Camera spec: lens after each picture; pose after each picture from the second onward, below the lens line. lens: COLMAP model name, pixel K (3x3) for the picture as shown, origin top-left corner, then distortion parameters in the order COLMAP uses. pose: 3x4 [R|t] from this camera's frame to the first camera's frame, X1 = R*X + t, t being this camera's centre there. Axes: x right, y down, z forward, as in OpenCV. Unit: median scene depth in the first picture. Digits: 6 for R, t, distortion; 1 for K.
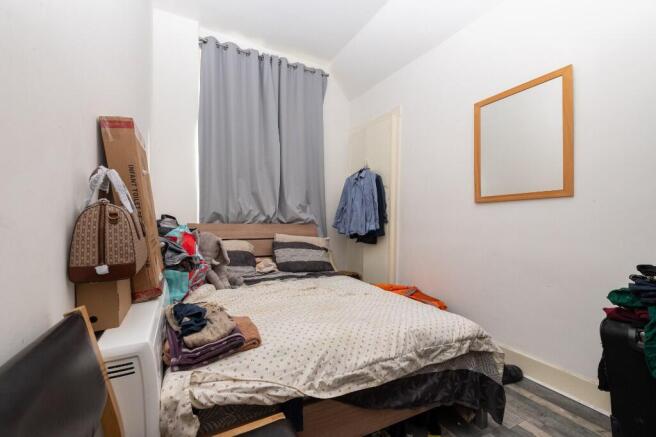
lens RADIAL K [[262.5, 0, 327.2], [0, 262.5, 220.9], [0, 0, 1]] dist [0.004856, -0.004094]
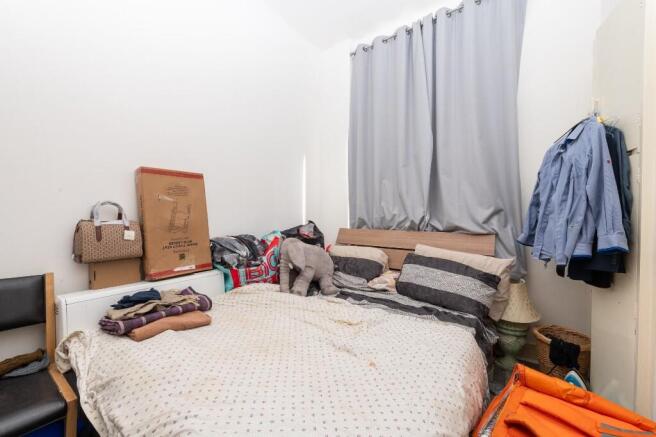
lens RADIAL K [[262.5, 0, 325.9], [0, 262.5, 219.4], [0, 0, 1]] dist [0.004856, -0.004094]
pose [[0.448232, -0.002172, -0.893914, 0.386195], [-0.007945, 0.999948, -0.006414, -0.018365], [0.893882, 0.009977, 0.448192, 0.413145]]
